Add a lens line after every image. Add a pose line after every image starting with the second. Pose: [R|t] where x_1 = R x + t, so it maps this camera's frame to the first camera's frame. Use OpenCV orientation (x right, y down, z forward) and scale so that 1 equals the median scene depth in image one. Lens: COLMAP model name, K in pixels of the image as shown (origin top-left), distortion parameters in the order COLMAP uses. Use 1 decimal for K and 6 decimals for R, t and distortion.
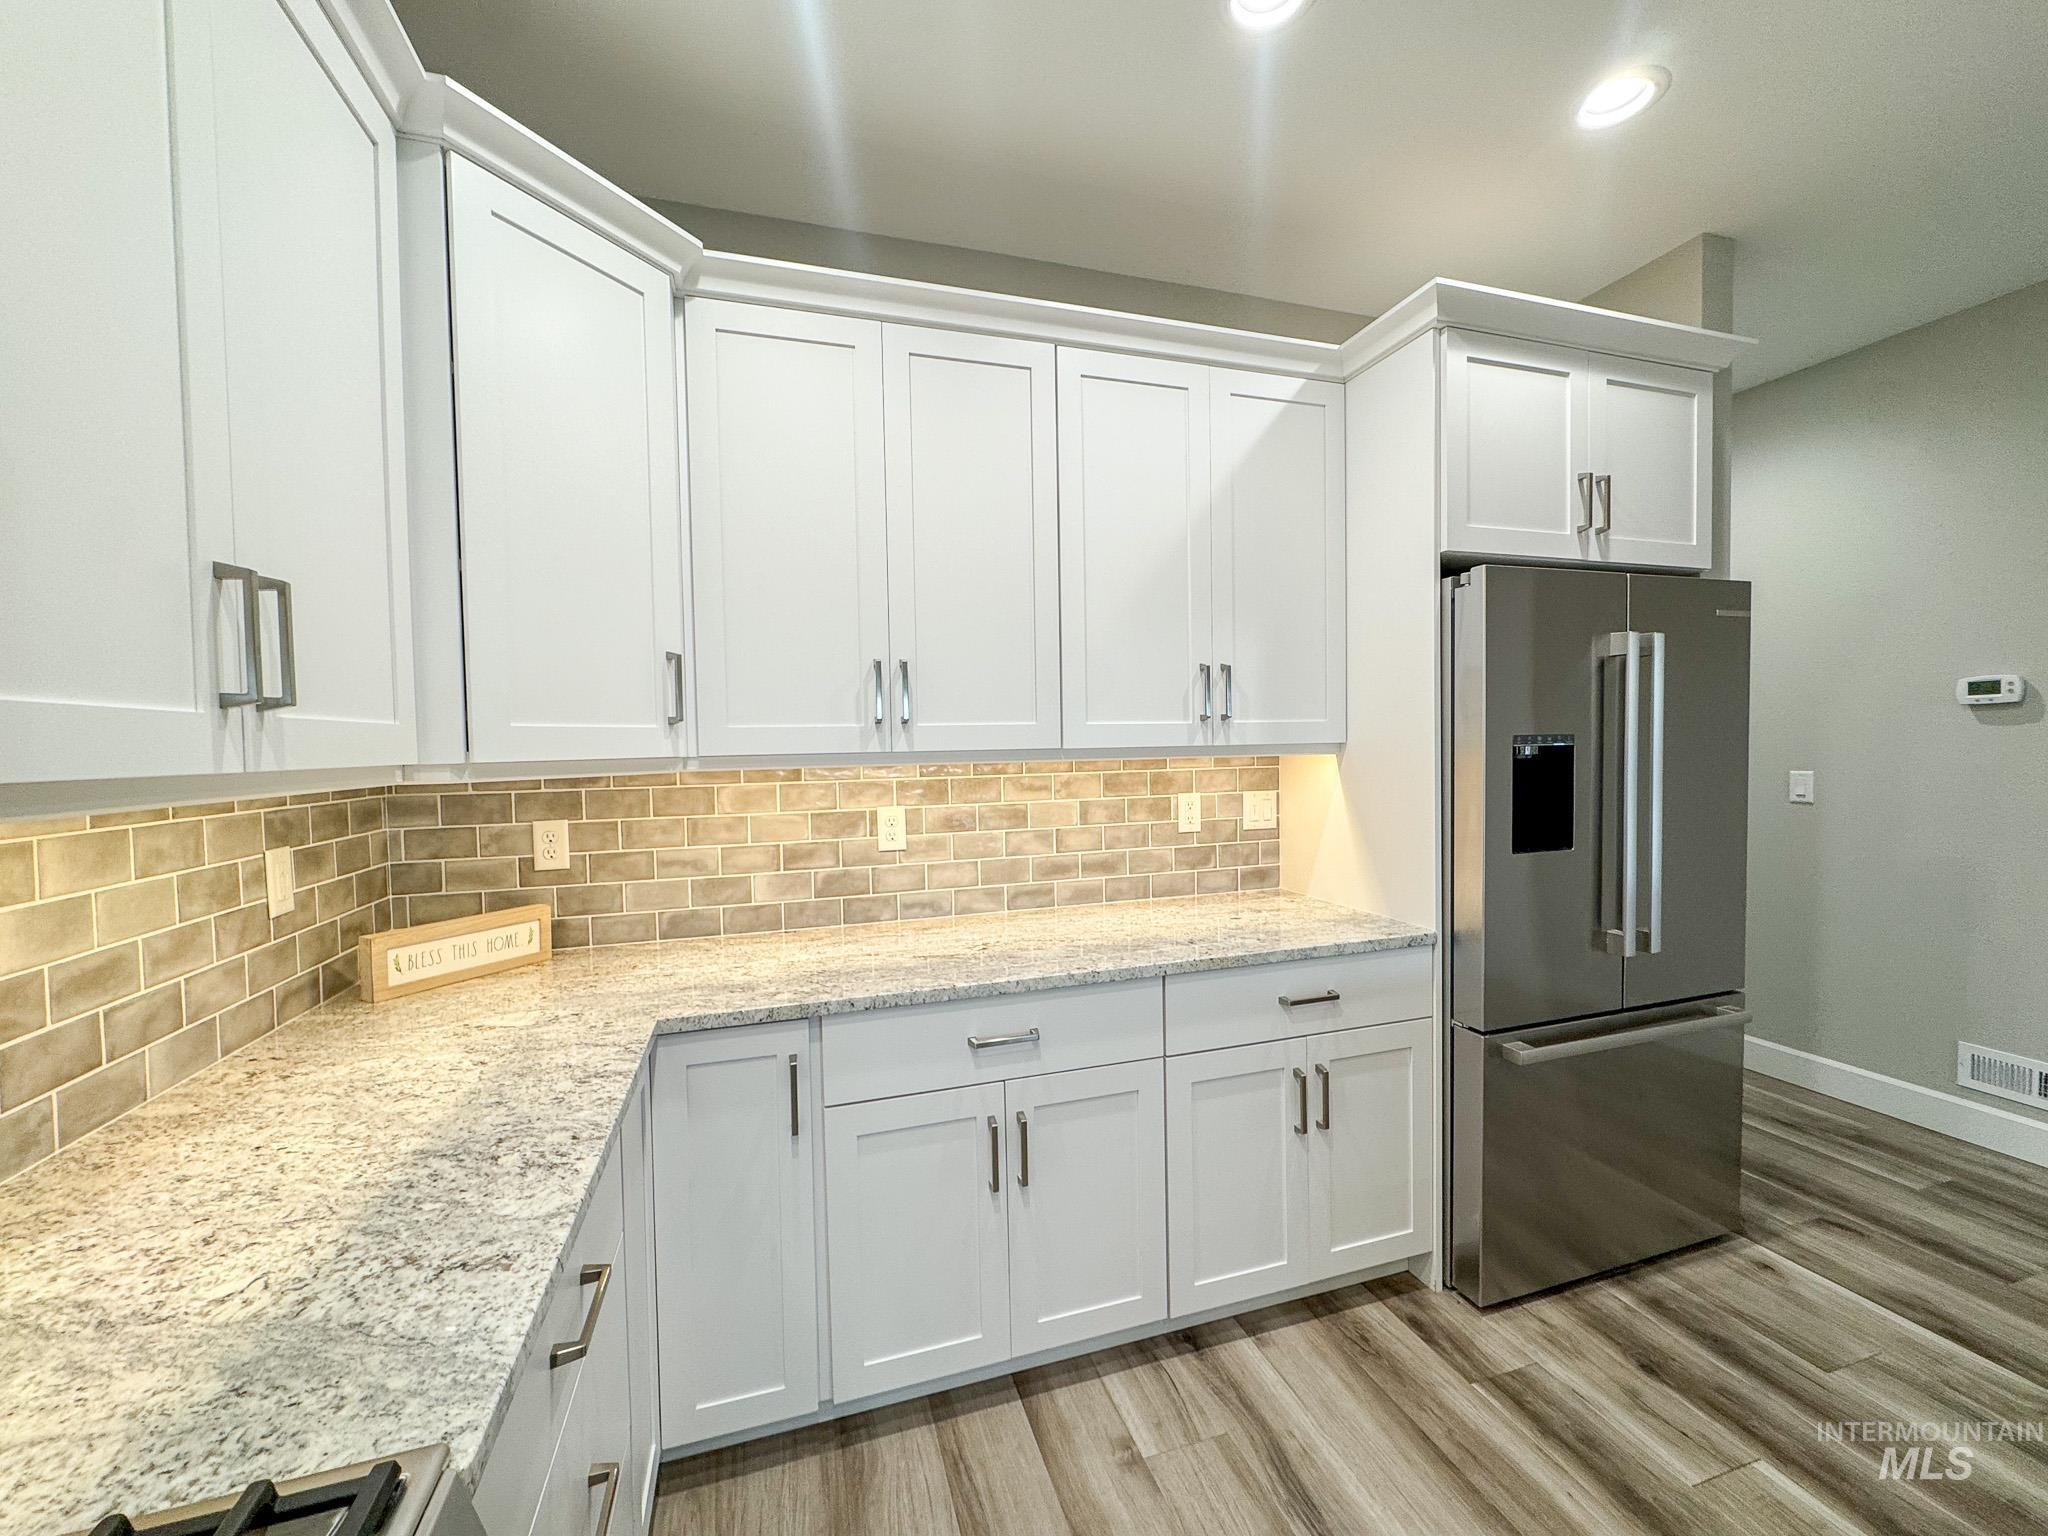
lens RADIAL K [[813.1, 0, 1022.6], [0, 813.1, 766.6], [0, 0, 1]] dist [-0.002871, 0.000317]
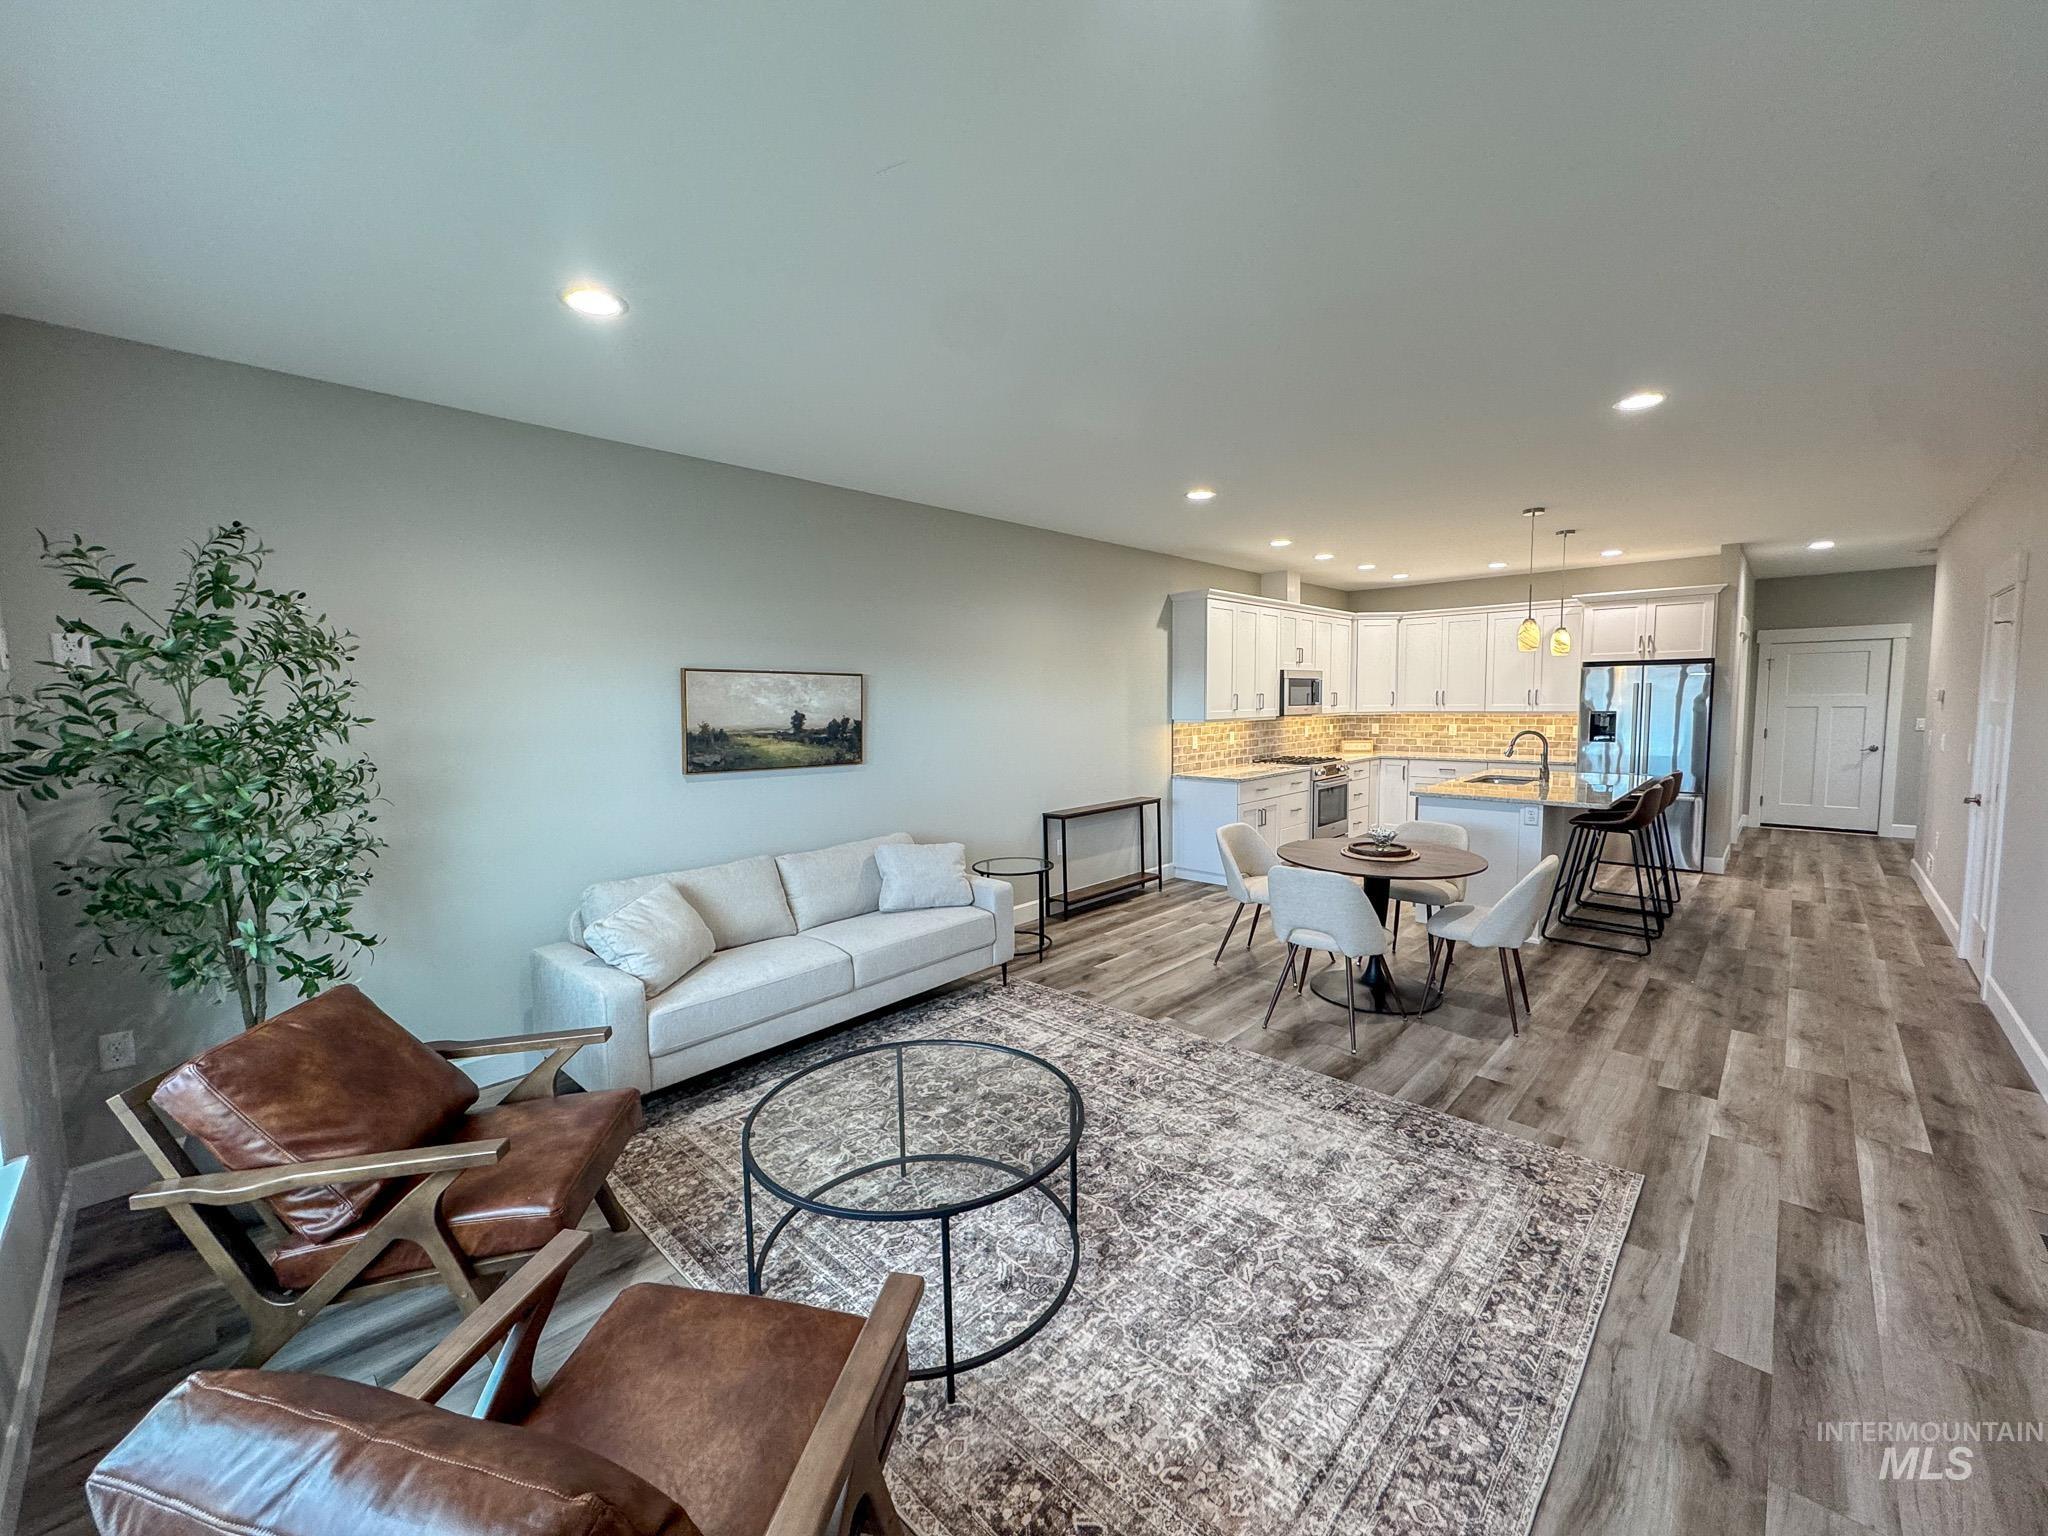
lens RADIAL K [[811.7, 0, 1023.0], [0, 811.7, 767.5], [0, 0, 1]] dist [-0.001558, -0.000261]
pose [[0.488171, 0.086058, -0.868495, 2.535464], [-0.020508, 0.995983, 0.087163, -0.049166], [0.872507, -0.024739, 0.487975, -3.095572]]
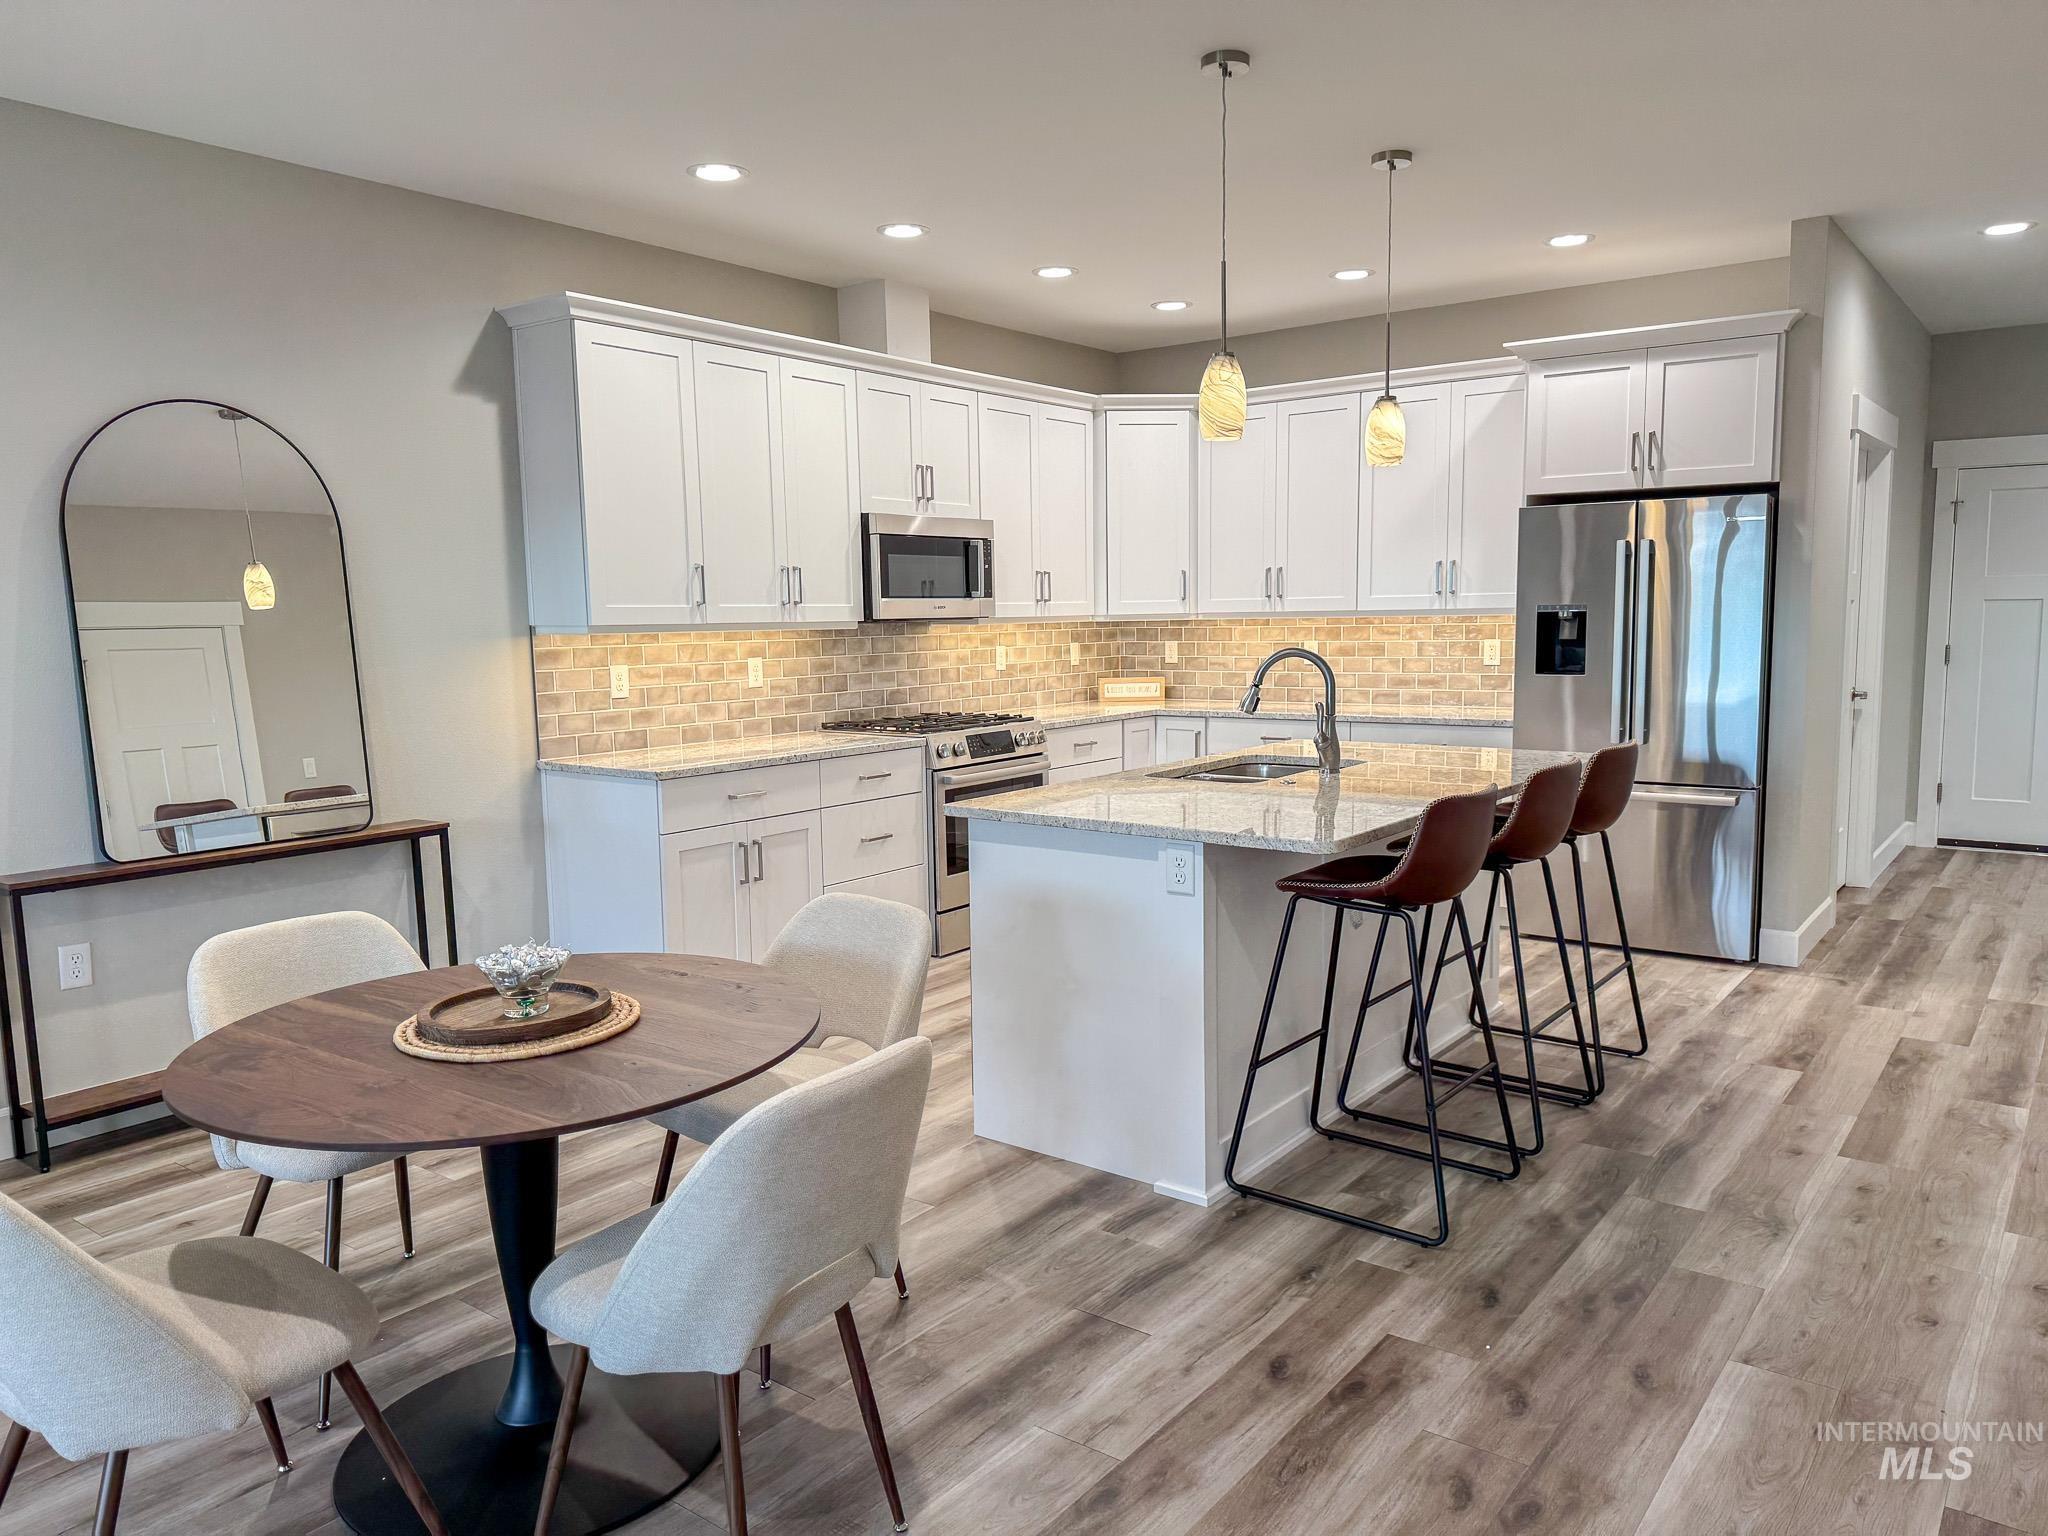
lens RADIAL K [[1426.2, 0, 1038.6], [0, 1426.2, 775.5], [0, 0, 1]] dist [0.121811, -0.177699]
pose [[0.586831, 0.105934, -0.802750, 2.373624], [-0.019774, 0.992984, 0.116583, -0.016211], [0.809468, -0.052541, 0.584809, -1.597398]]
